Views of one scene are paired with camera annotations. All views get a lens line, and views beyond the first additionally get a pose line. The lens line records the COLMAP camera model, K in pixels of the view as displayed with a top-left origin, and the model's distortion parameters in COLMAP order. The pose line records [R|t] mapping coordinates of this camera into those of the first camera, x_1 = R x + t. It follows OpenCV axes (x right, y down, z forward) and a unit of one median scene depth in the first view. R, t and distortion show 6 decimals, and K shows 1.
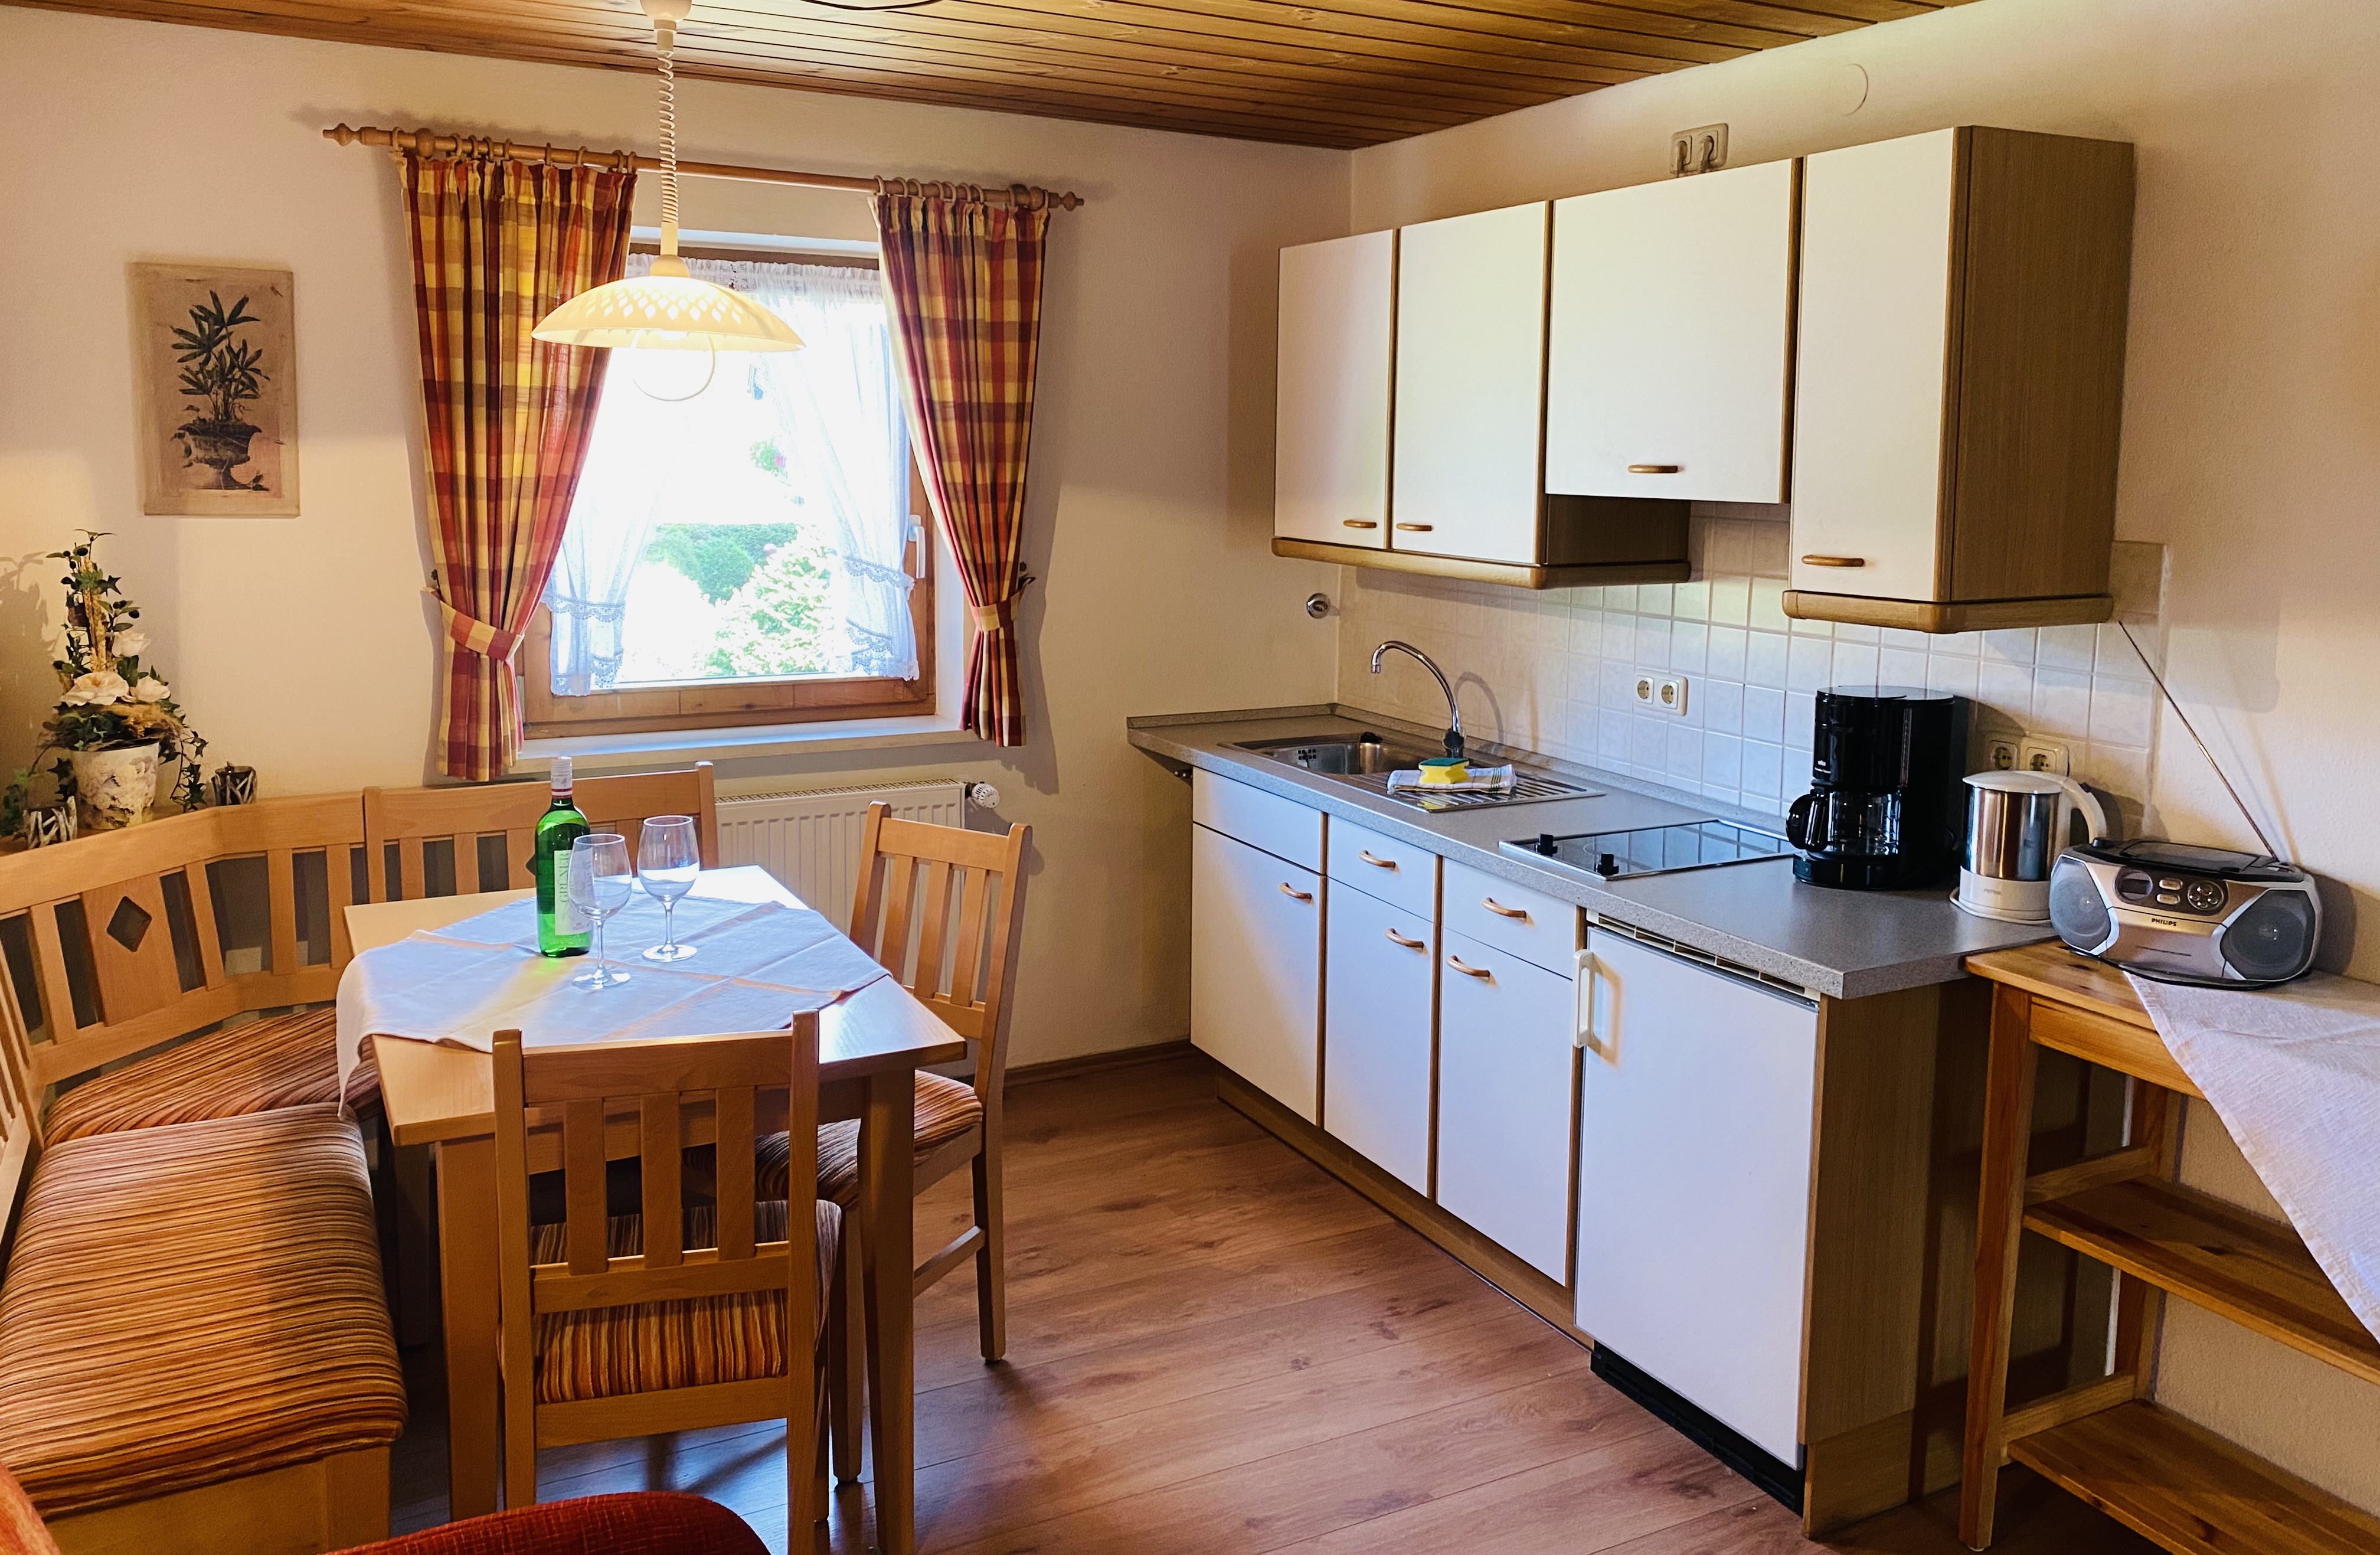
lens RADIAL K [[1774.0, 0, 1125.8], [0, 1774.0, 676.6], [0, 0, 1]] dist [0.070273, -0.079804]
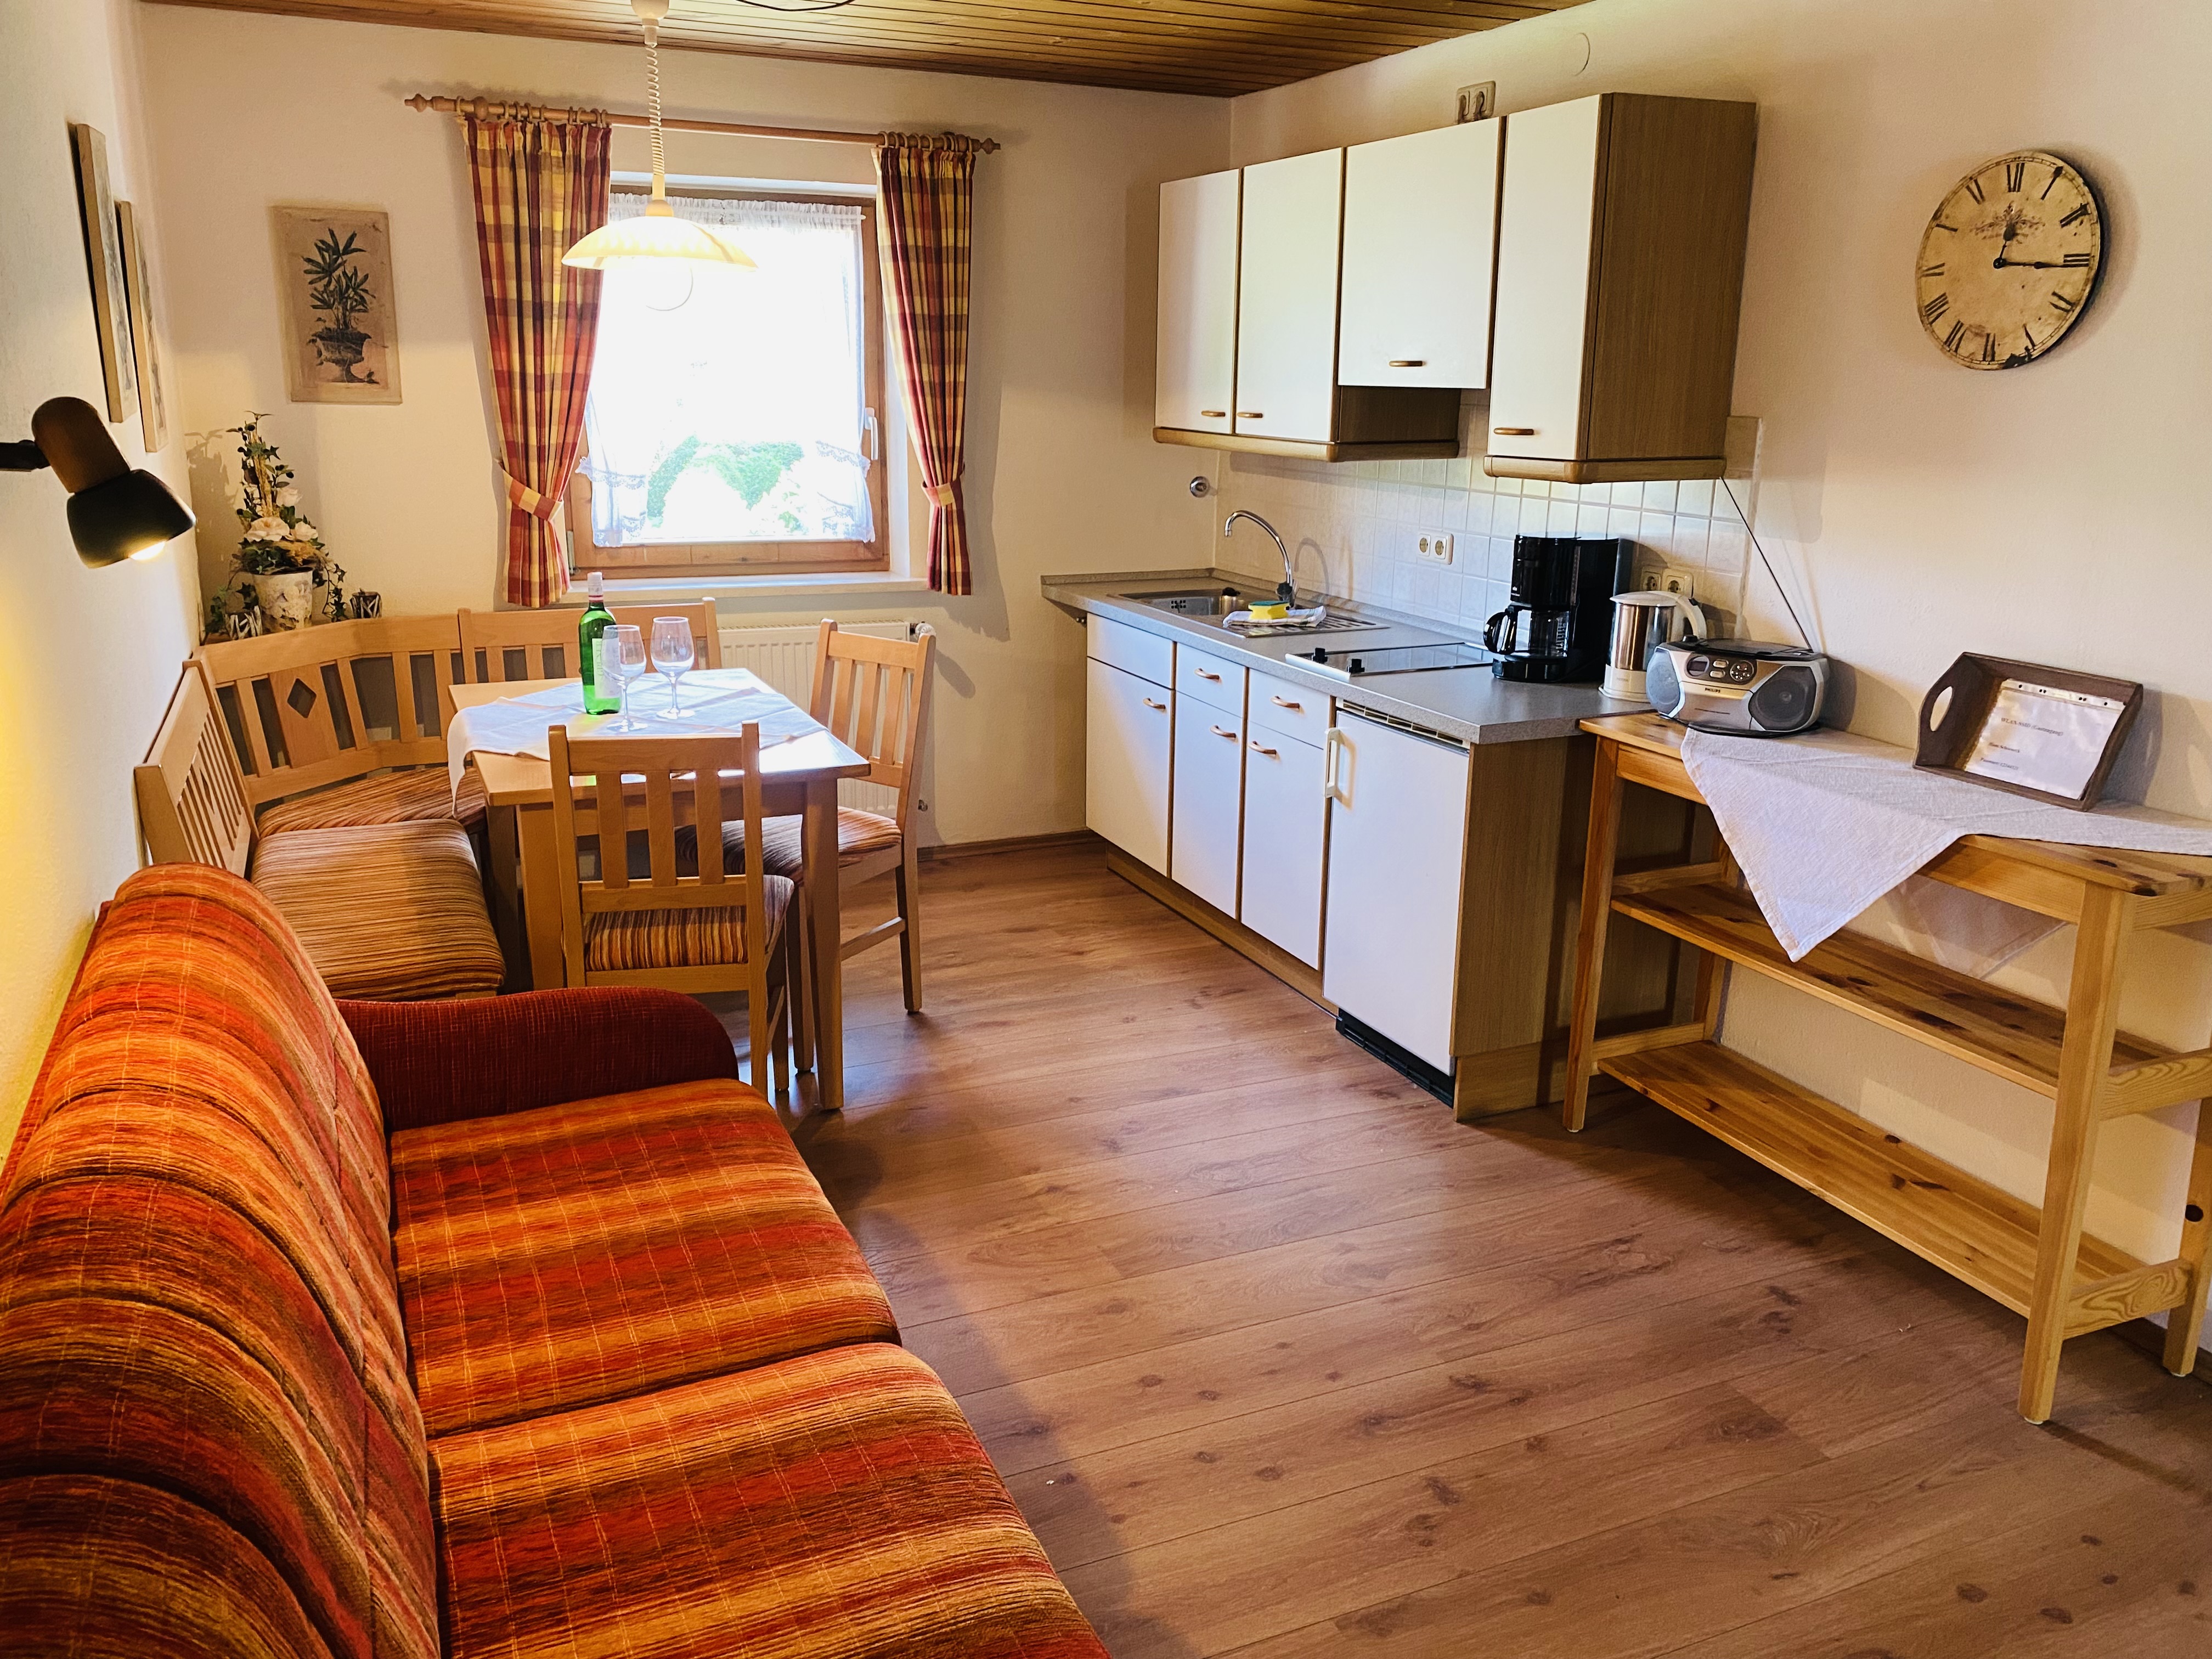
lens RADIAL K [[1669.0, 0, 1064.8], [0, 1669.0, 856.7], [0, 0, 1]] dist [0.116902, -0.223396]
pose [[0.998162, 0.015387, -0.058621, 0.121586], [-0.006451, 0.988714, 0.149675, 0.056974], [0.060262, -0.149022, 0.986996, -0.289324]]
